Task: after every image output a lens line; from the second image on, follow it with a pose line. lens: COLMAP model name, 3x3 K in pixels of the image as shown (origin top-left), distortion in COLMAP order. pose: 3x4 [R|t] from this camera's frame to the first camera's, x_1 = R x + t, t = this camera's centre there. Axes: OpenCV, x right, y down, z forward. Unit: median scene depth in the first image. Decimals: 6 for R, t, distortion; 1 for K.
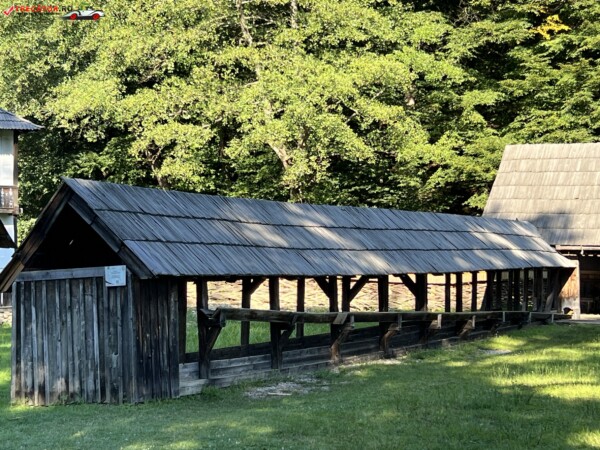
lens RADIAL K [[1178.1, 0, 302.5], [0, 1178.1, 226.2], [0, 0, 1]] dist [0.118609, 0.000000]
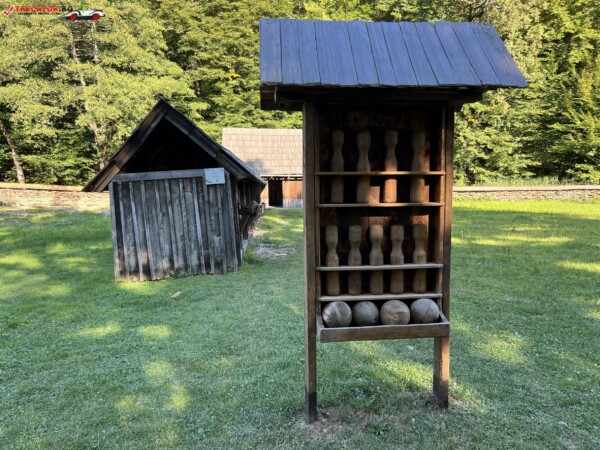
lens RADIAL K [[451.1, 0, 297.2], [0, 451.1, 225.7], [0, 0, 1]] dist [0.052271, -0.061423]
pose [[0.857738, -0.057308, 0.510883, -0.340020], [0.001058, 0.993962, 0.109721, 0.042676], [-0.514087, -0.093572, 0.852619, 0.537525]]
